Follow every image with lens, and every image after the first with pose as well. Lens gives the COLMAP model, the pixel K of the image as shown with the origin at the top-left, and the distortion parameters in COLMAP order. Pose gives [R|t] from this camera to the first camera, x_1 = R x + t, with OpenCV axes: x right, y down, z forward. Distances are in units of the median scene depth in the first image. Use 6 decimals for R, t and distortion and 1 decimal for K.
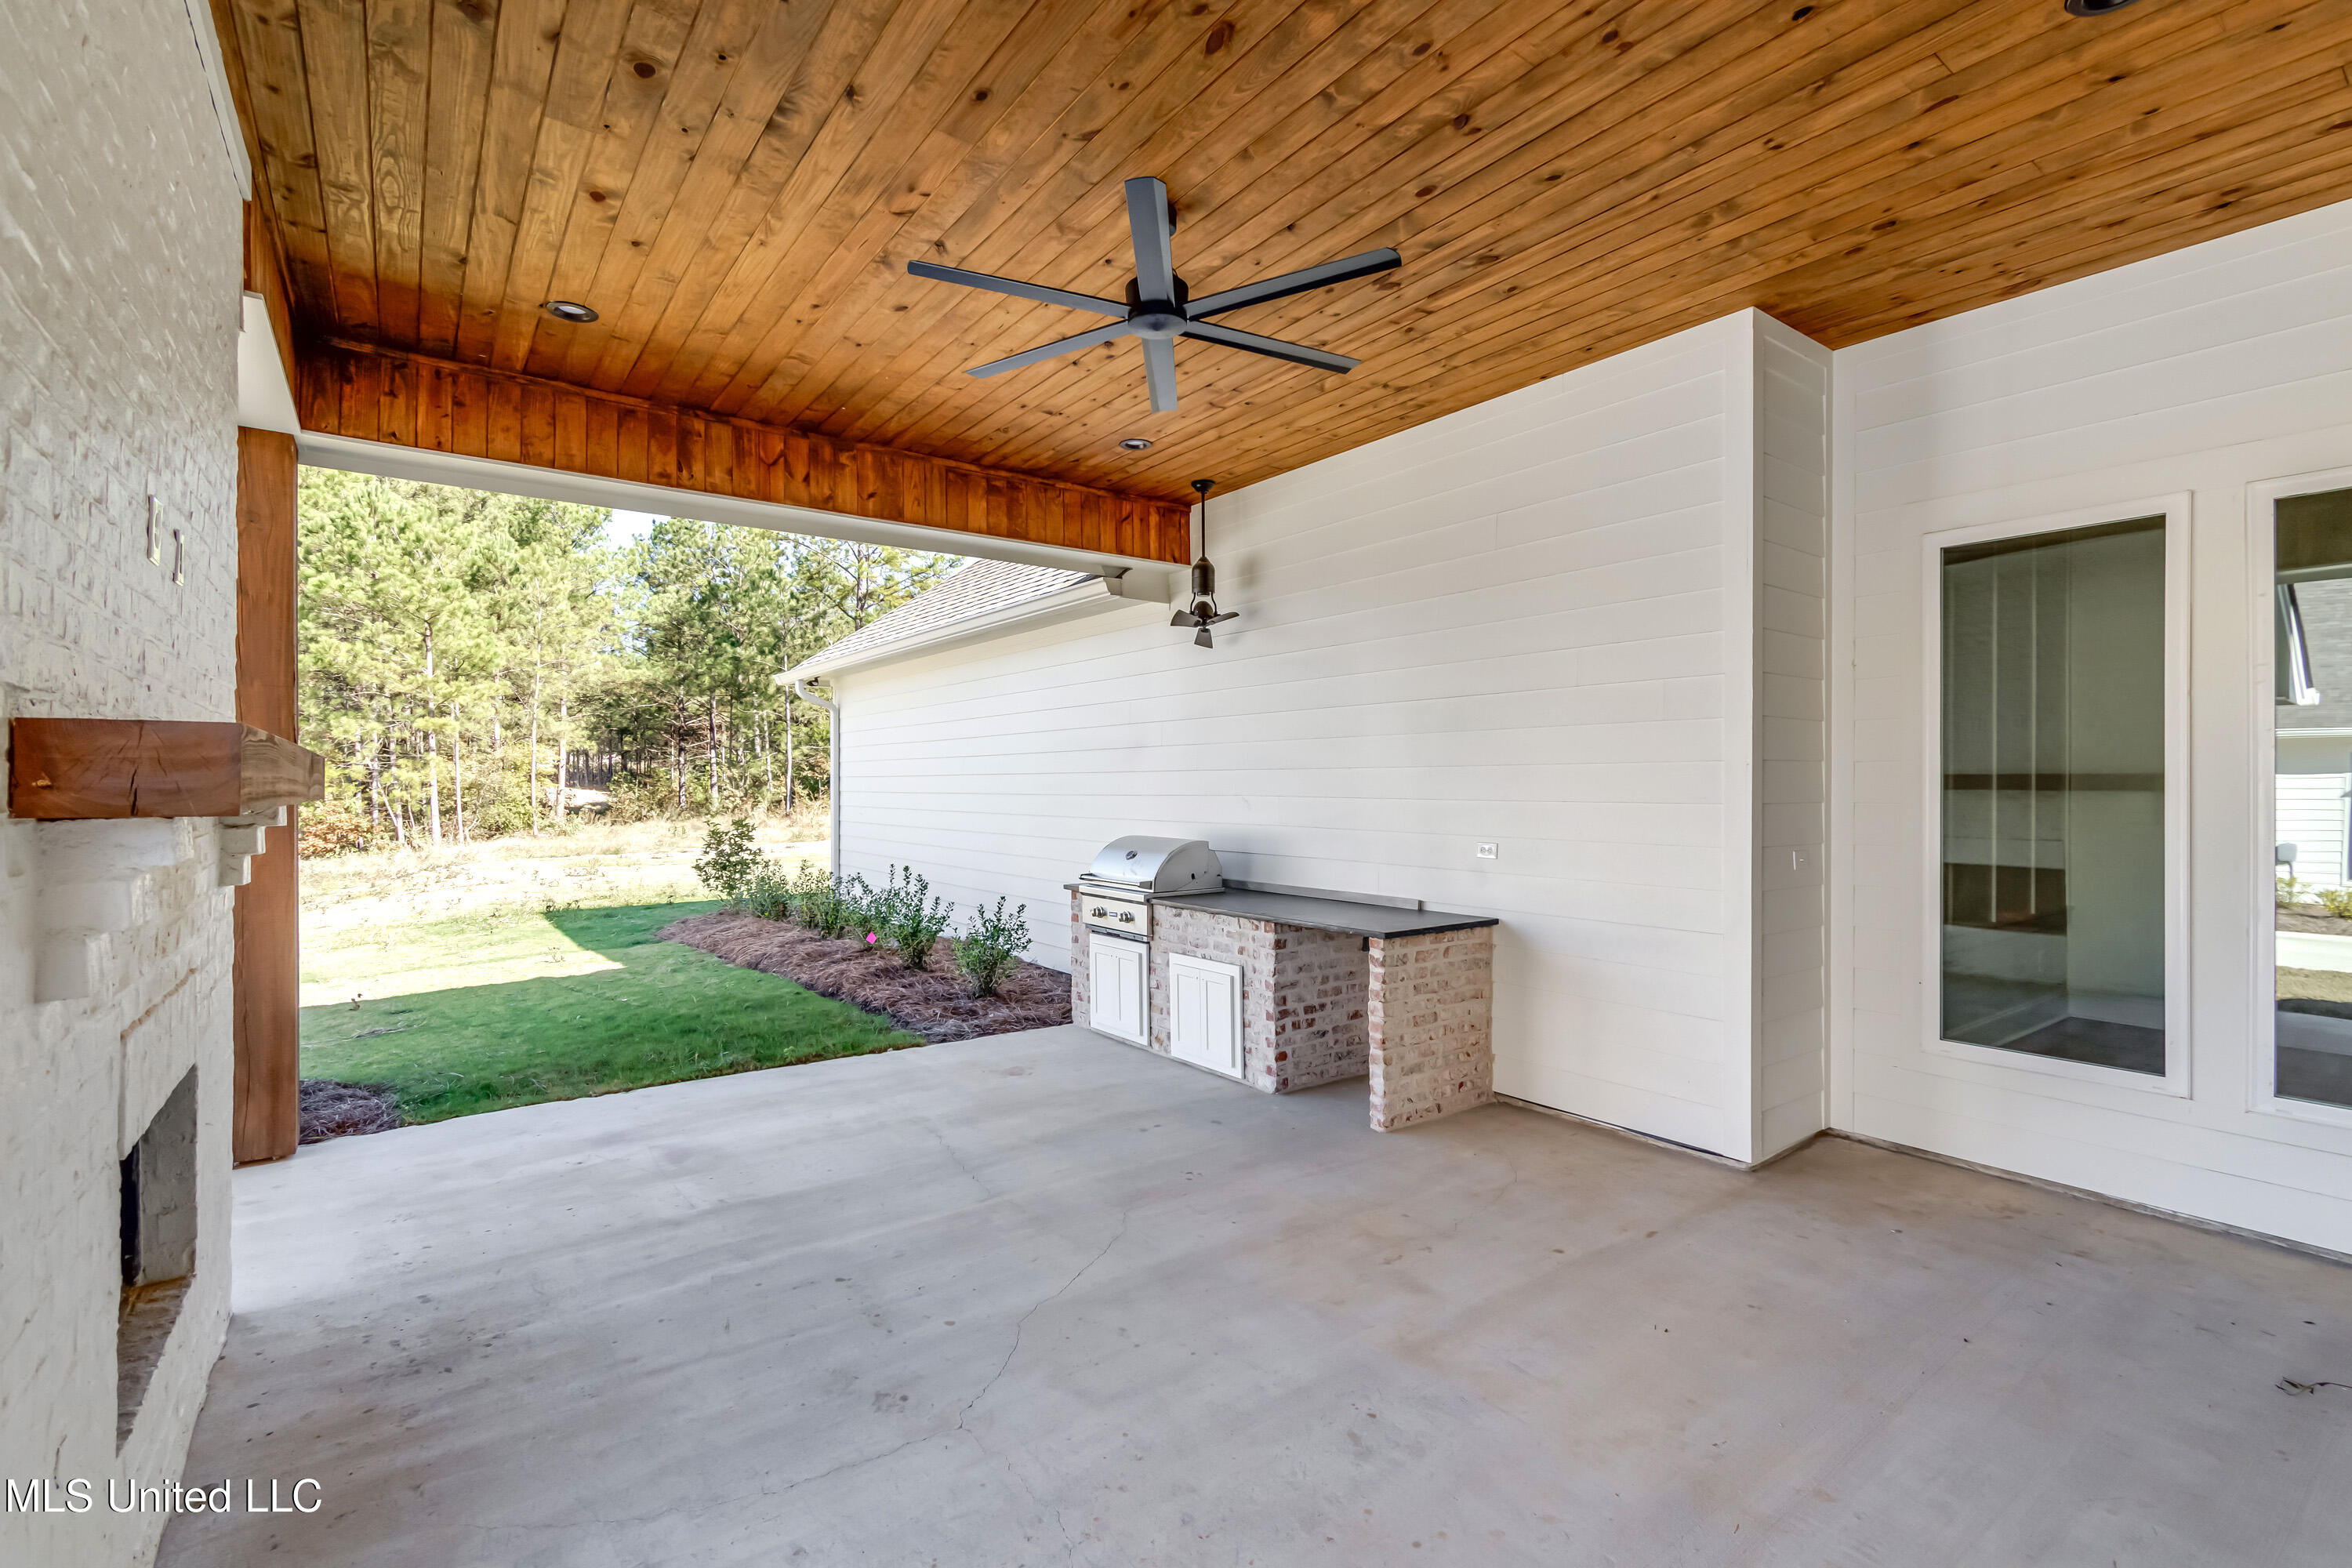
lens RADIAL K [[1084.1, 0, 1180.7], [0, 1084.1, 788.2], [0, 0, 1]] dist [0.000471, -0.000019]
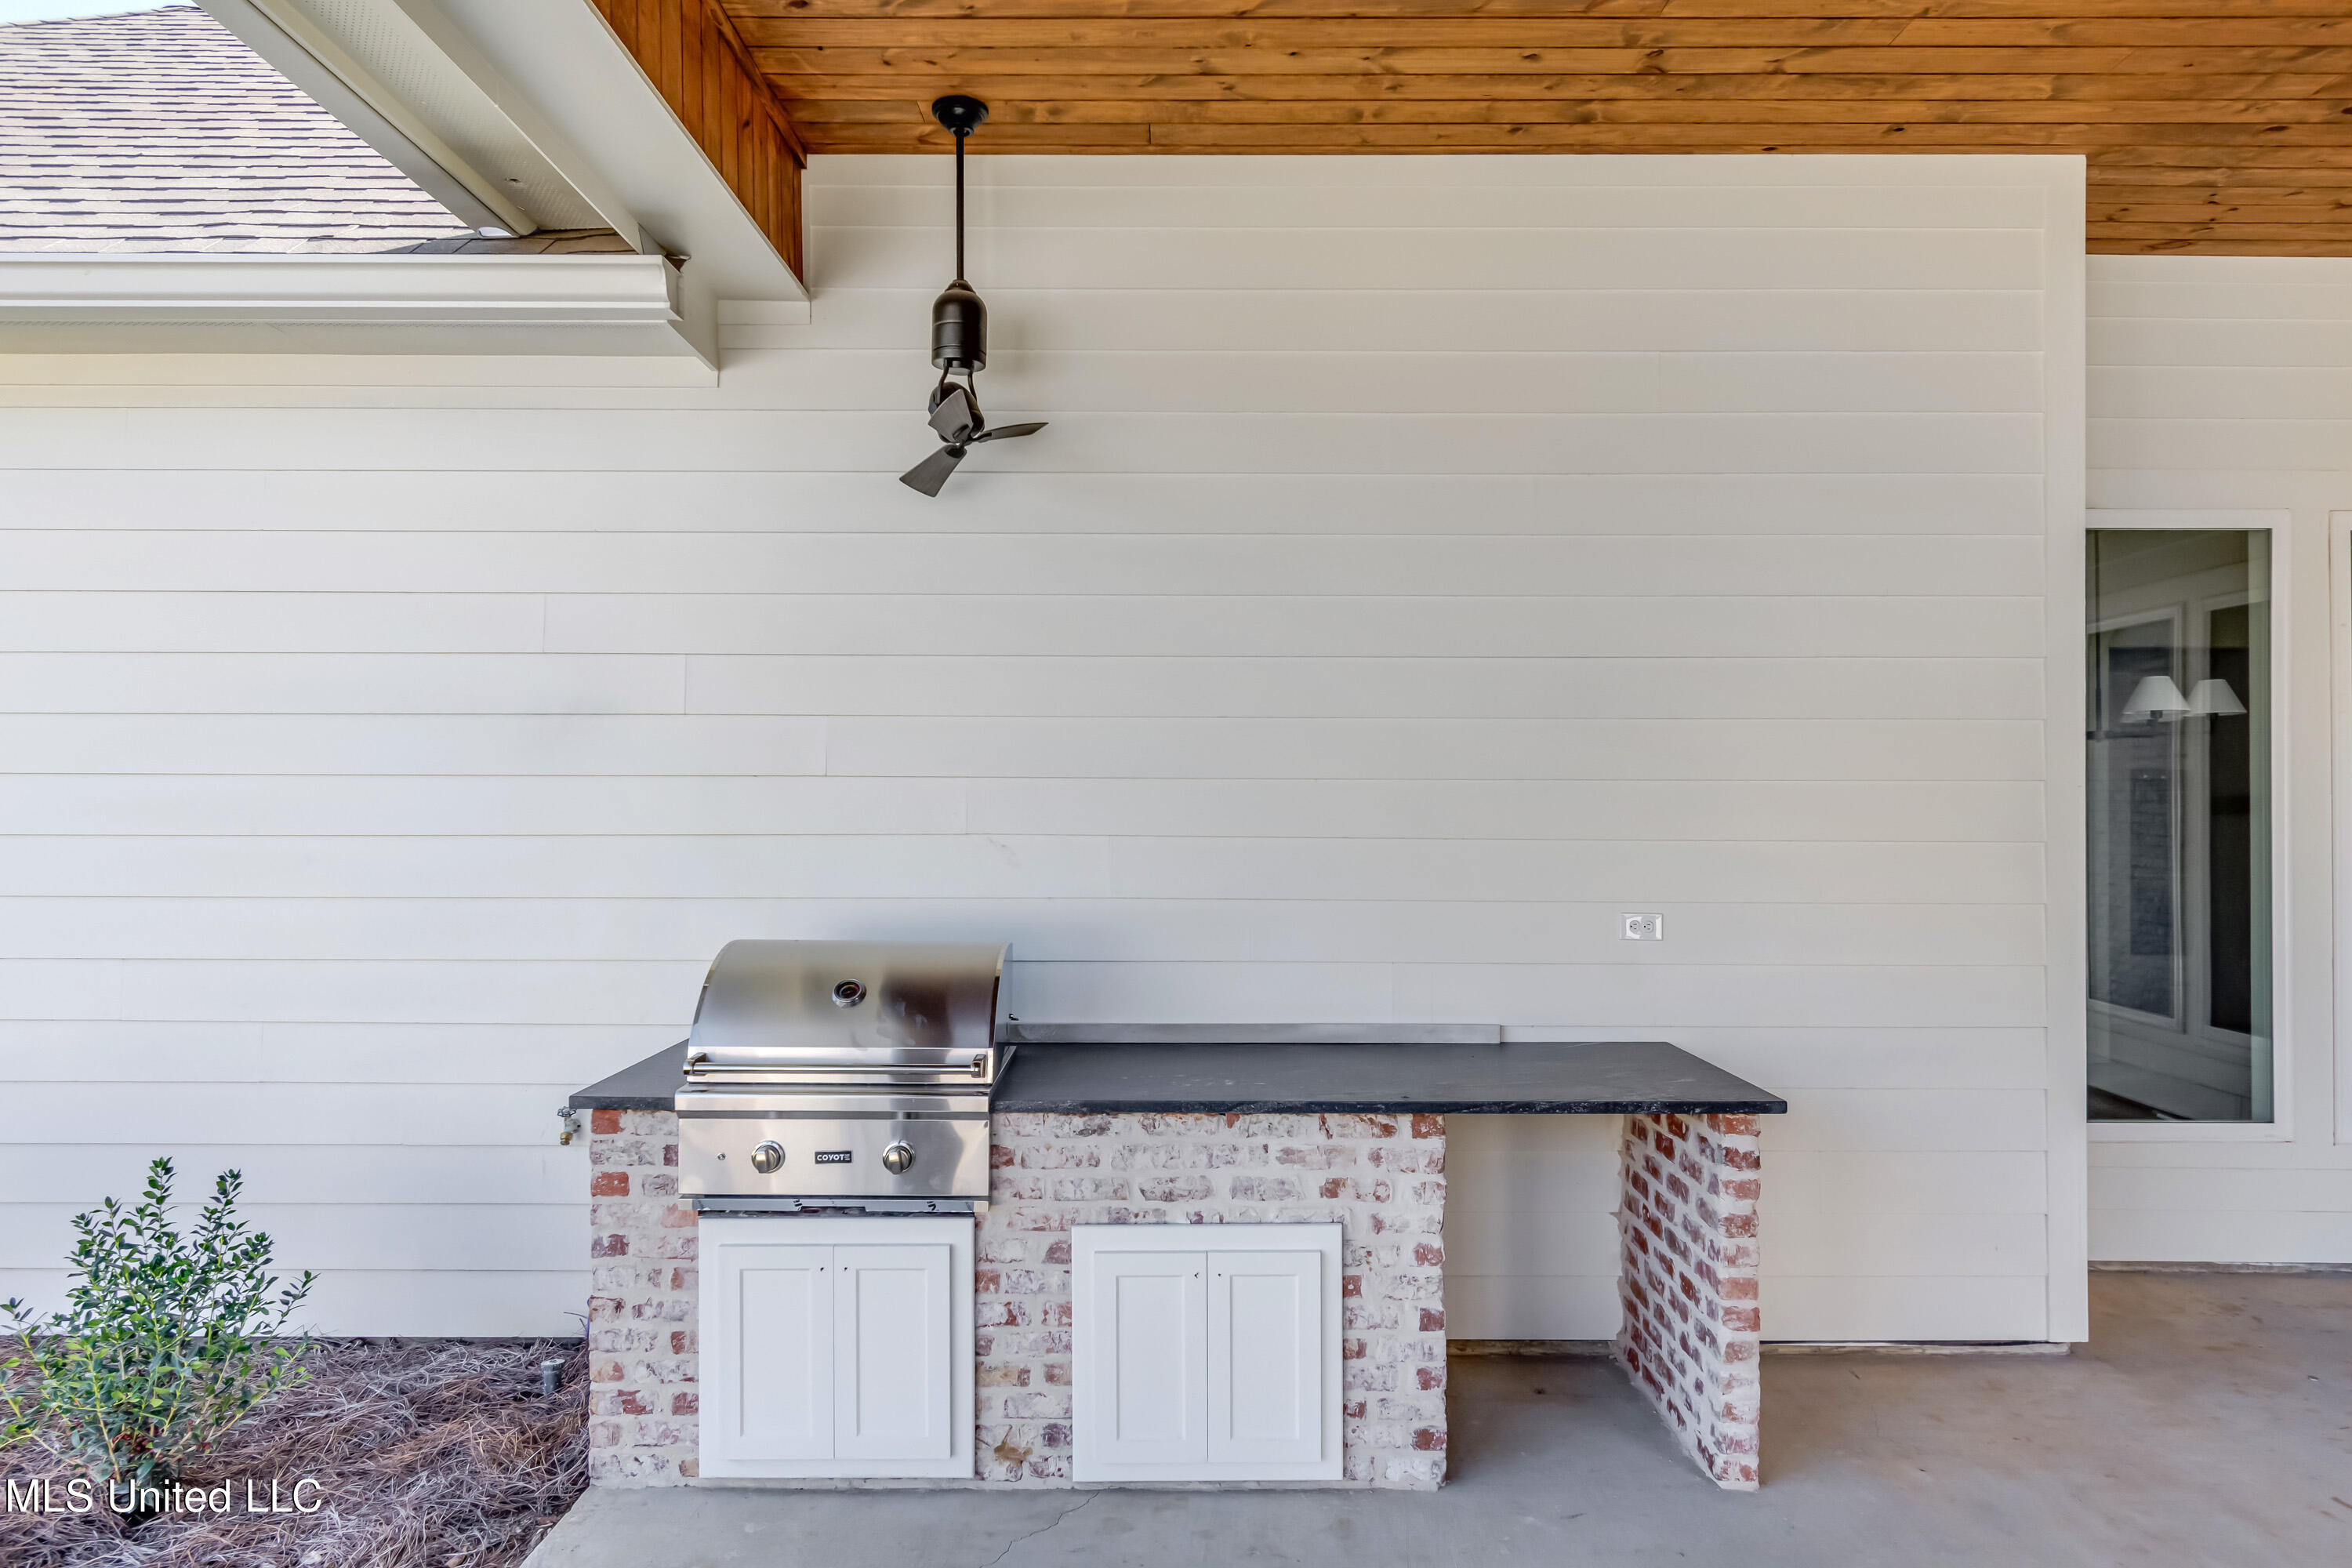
lens RADIAL K [[1441.2, 0, 1181.8], [0, 1441.2, 794.3], [0, 0, 1]] dist [-0.002165, 0.001013]
pose [[0.586322, 0.007546, 0.810043, -0.473638], [-0.002031, 0.999967, -0.007846, -0.006620], [-0.810075, 0.002955, 0.586318, 0.727576]]
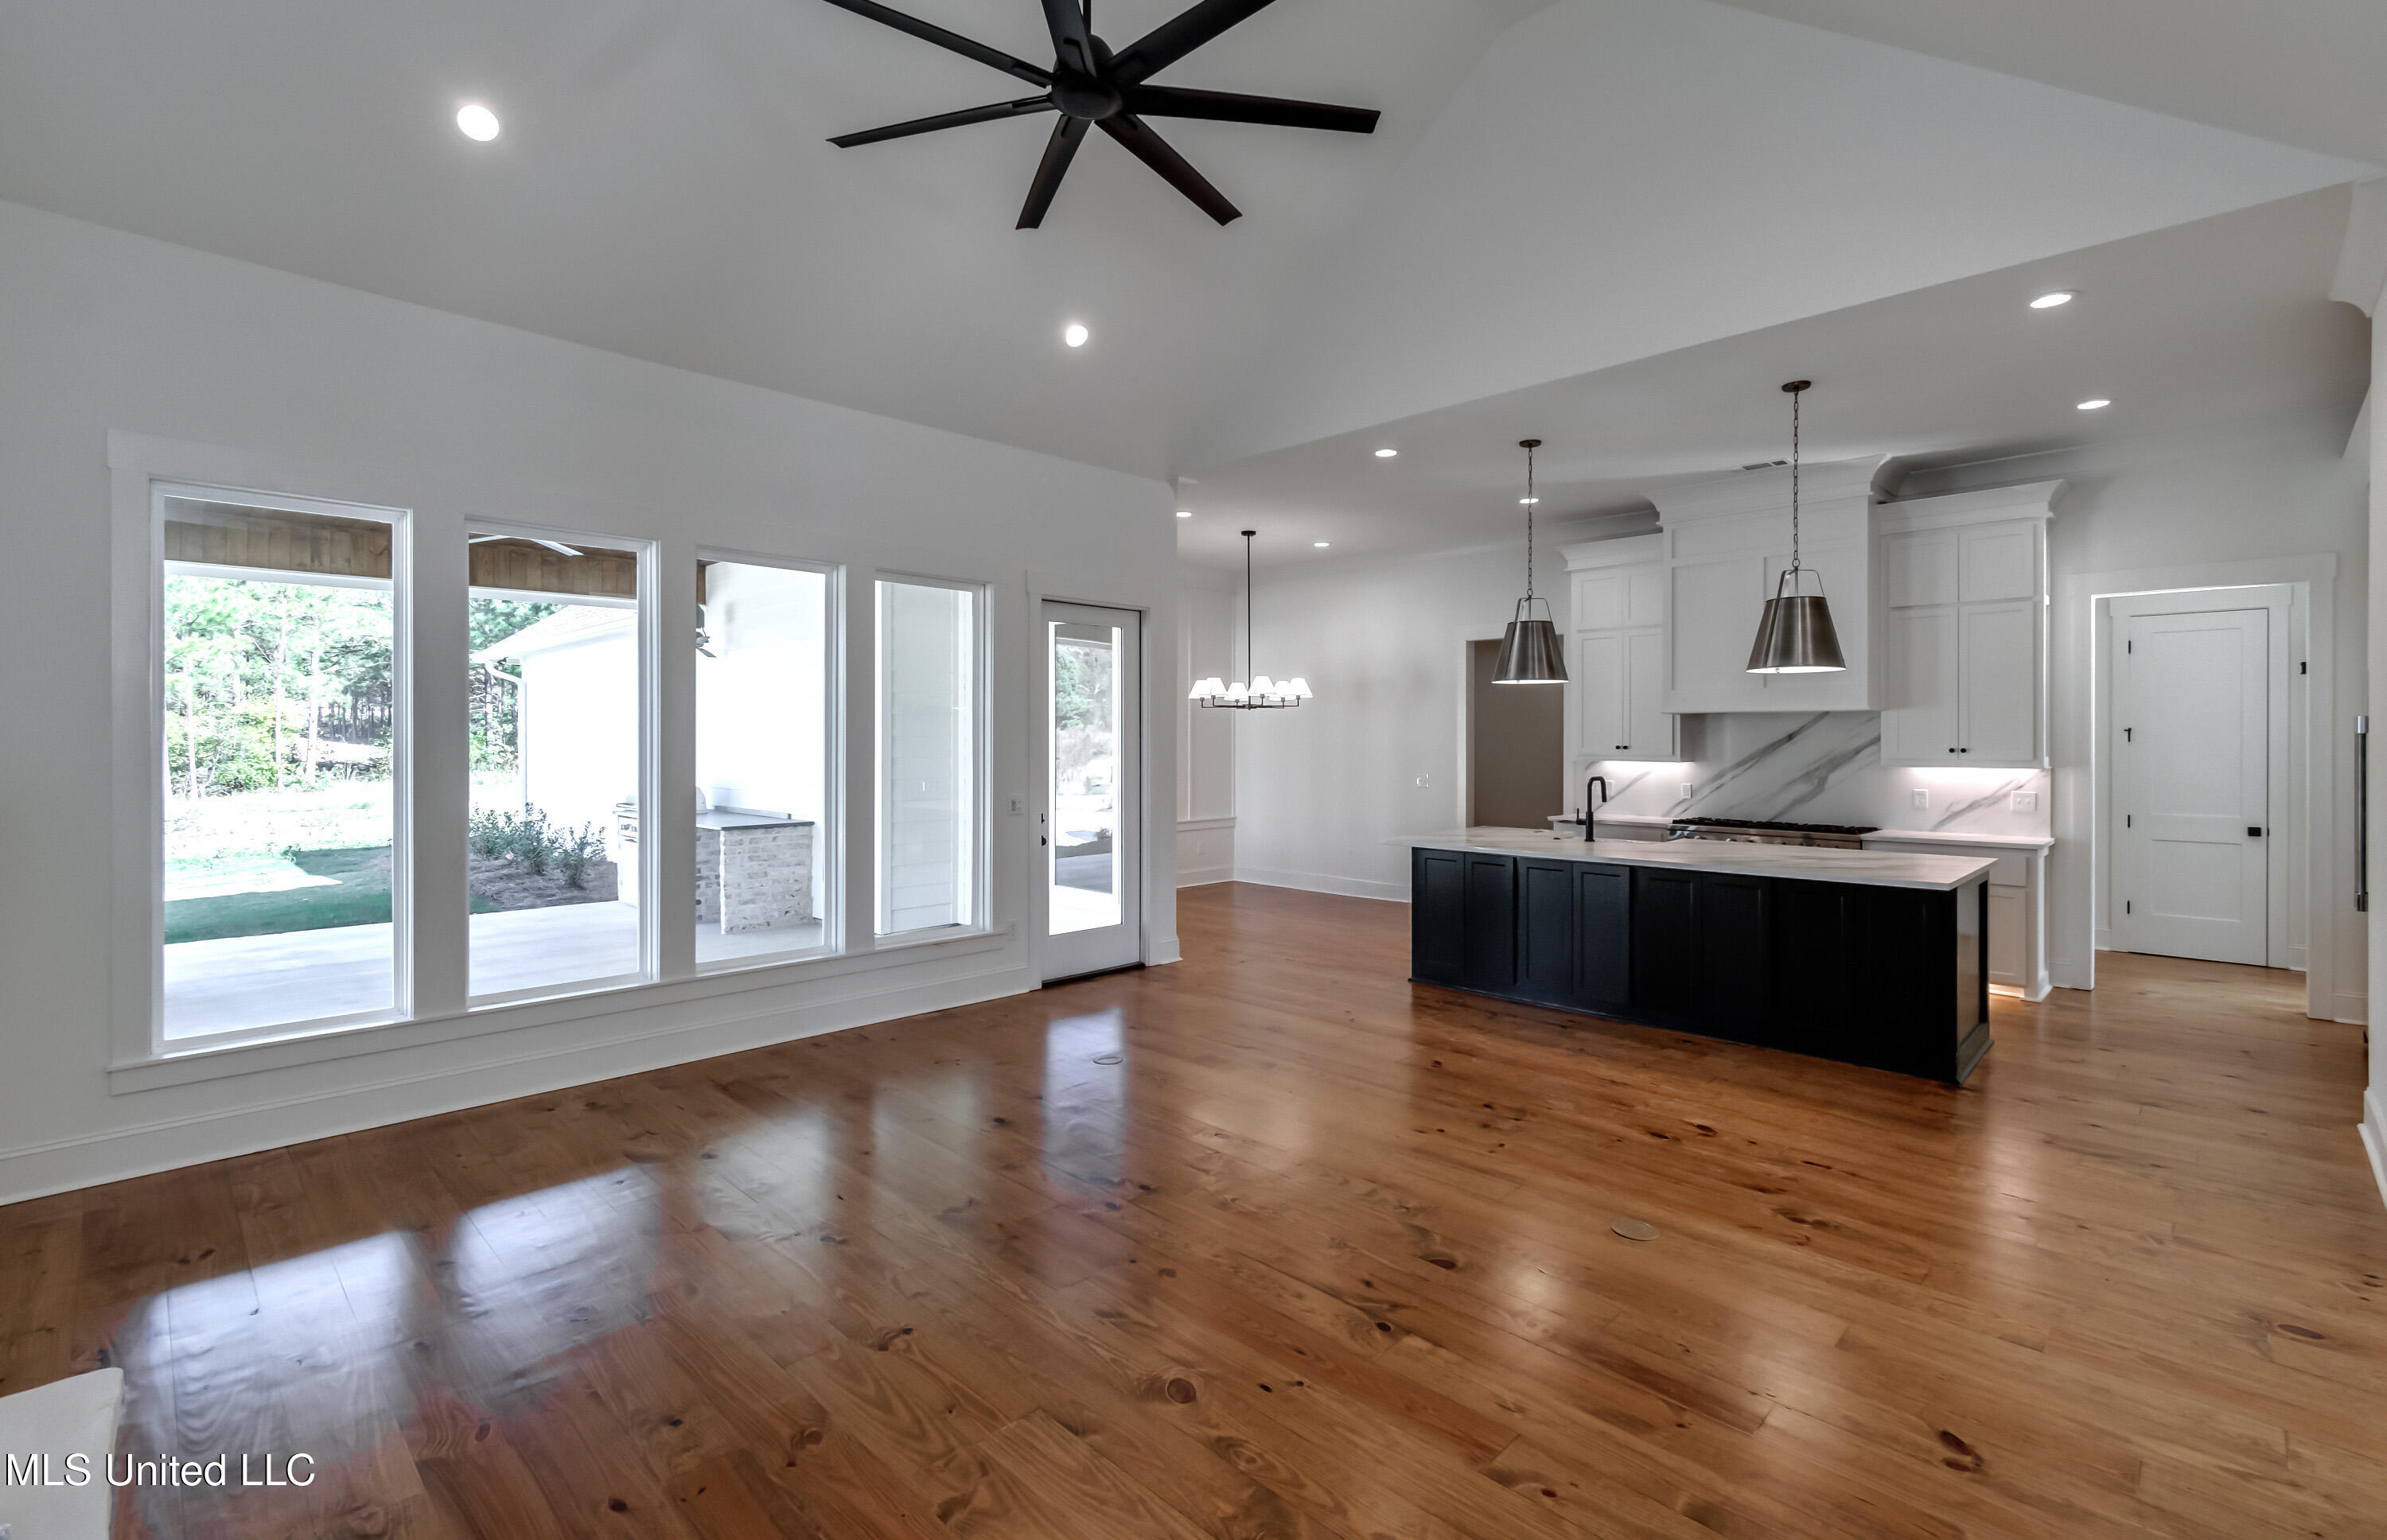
lens RADIAL K [[1059.6, 0, 1182.1], [0, 1059.6, 733.1], [0, 0, 1]] dist [-0.001391, 0.000178]
pose [[0.987109, -0.001081, 0.160048, 0.598015], [0.002213, 0.999974, -0.006894, -0.013102], [-0.160036, 0.007159, 0.987085, -0.823336]]
